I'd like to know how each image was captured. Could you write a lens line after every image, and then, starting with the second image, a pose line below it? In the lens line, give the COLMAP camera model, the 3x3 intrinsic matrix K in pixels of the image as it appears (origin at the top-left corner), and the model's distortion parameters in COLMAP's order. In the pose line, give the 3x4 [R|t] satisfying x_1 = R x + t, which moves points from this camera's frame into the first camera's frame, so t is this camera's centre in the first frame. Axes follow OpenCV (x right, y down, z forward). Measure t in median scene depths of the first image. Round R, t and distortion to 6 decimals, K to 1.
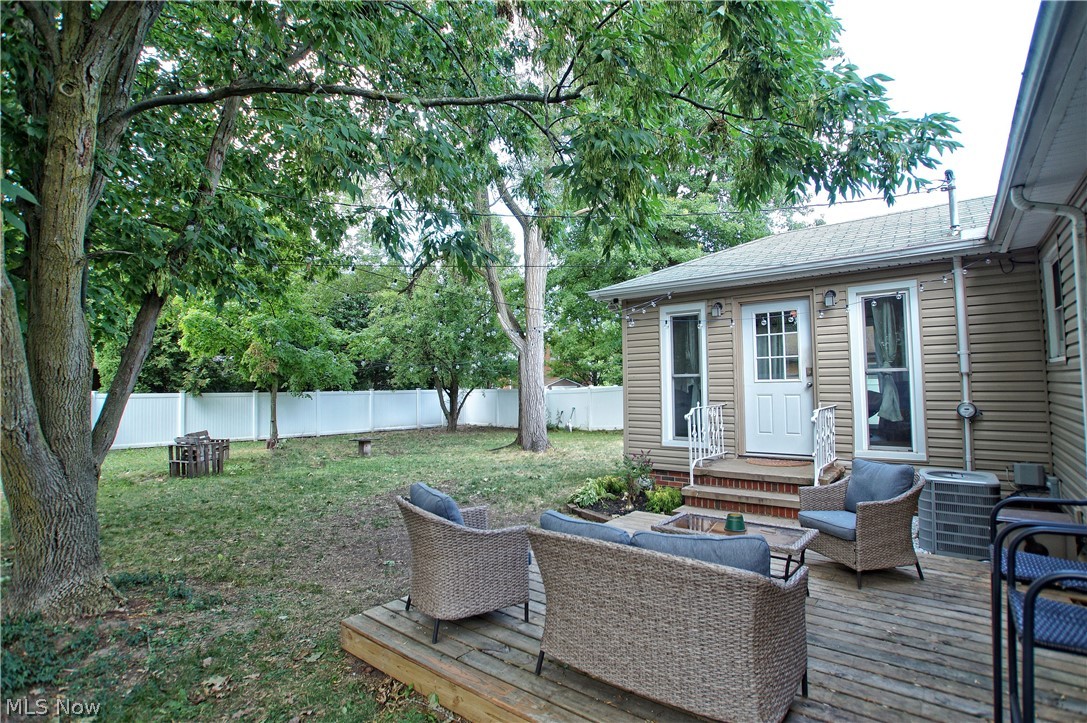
lens RADIAL K [[524.9, 0, 543.5], [0, 524.9, 361.5], [0, 0, 1]] dist [-0.079108, 0.038938]
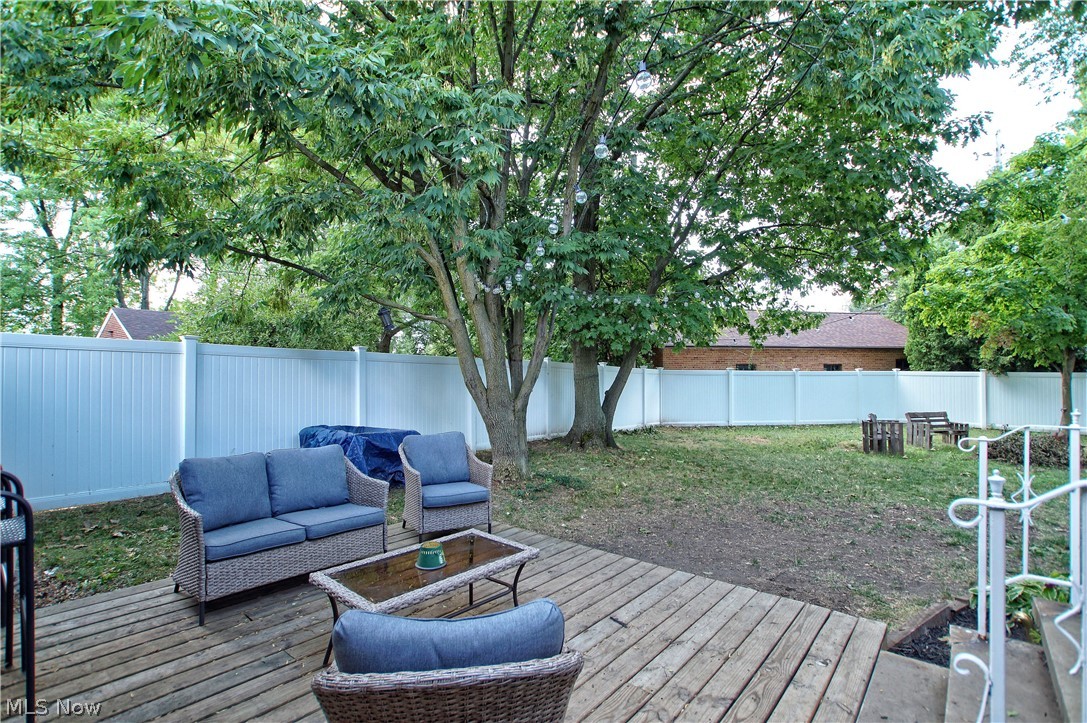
lens RADIAL K [[524.9, 0, 543.5], [0, 524.9, 361.5], [0, 0, 1]] dist [-0.079108, 0.038938]
pose [[-0.027219, -0.004672, -0.999619, 0.226942], [0.046368, 0.998907, -0.005931, 0.012588], [0.998554, -0.046511, -0.026973, 0.246179]]
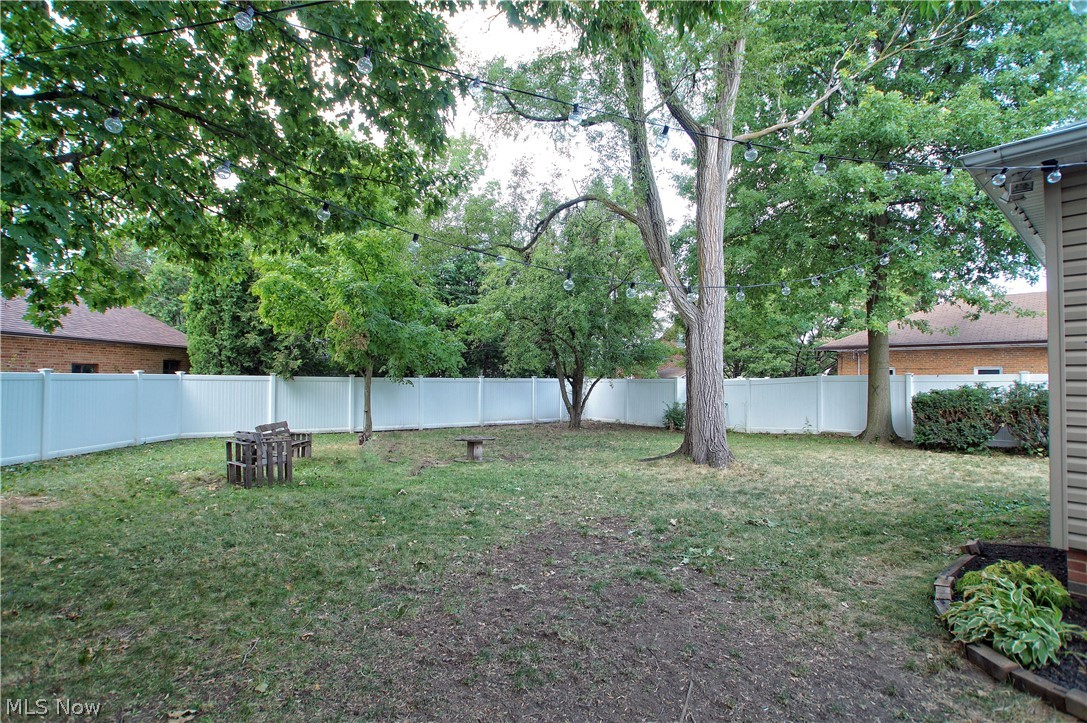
lens RADIAL K [[524.9, 0, 543.5], [0, 524.9, 361.5], [0, 0, 1]] dist [-0.079108, 0.038938]
pose [[0.981393, 0.012540, -0.191600, -0.085336], [-0.009820, 0.999837, 0.015143, 0.019729], [0.191759, -0.012980, 0.981356, 0.227273]]
